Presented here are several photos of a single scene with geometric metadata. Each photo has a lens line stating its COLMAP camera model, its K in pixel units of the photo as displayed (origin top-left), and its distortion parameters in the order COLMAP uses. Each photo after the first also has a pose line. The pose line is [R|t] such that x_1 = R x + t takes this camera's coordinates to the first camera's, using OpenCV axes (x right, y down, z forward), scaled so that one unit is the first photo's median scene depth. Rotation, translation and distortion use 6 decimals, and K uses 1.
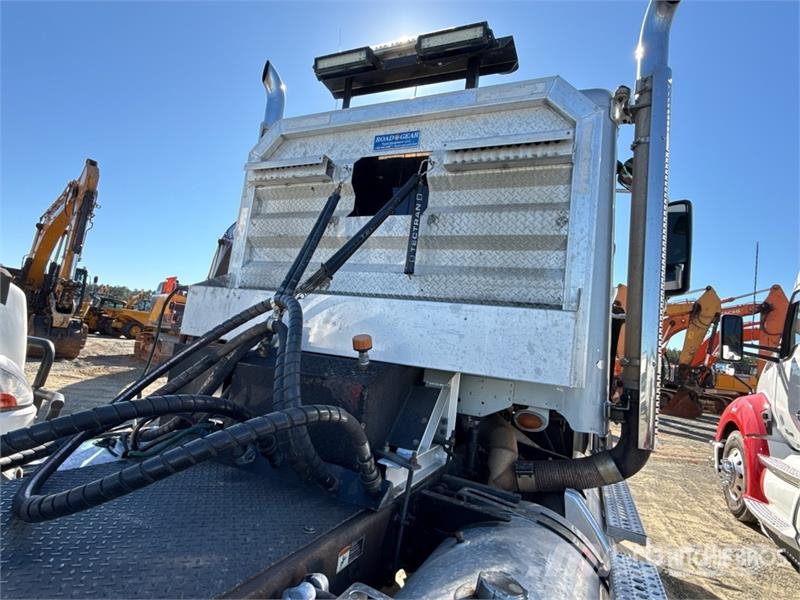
lens RADIAL K [[572.1, 0, 403.8], [0, 572.1, 302.6], [0, 0, 1]] dist [0.006366, 0.049121]
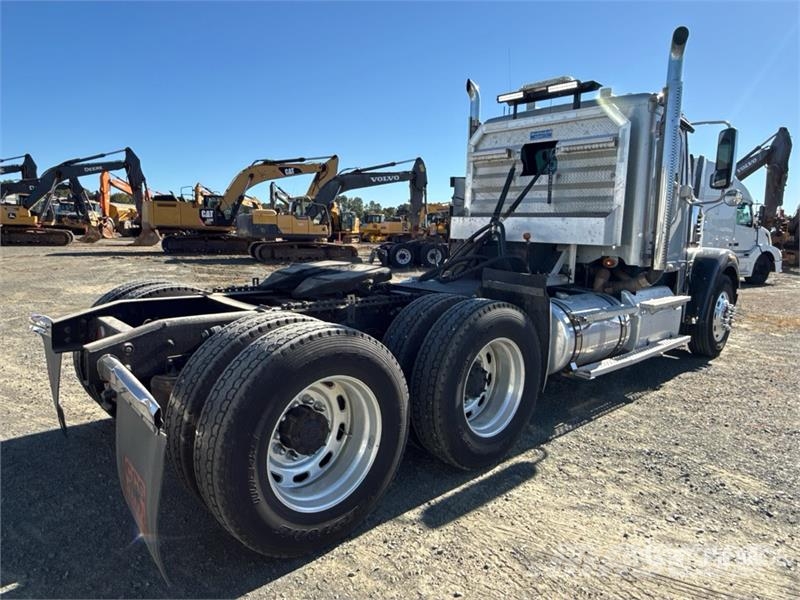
lens RADIAL K [[572.1, 0, 403.8], [0, 572.1, 302.6], [0, 0, 1]] dist [0.006366, 0.049121]
pose [[0.941890, -0.054482, -0.331473, 0.191726], [0.115550, 0.979093, 0.167410, -0.106874], [0.315422, -0.195984, 0.928493, -1.320121]]
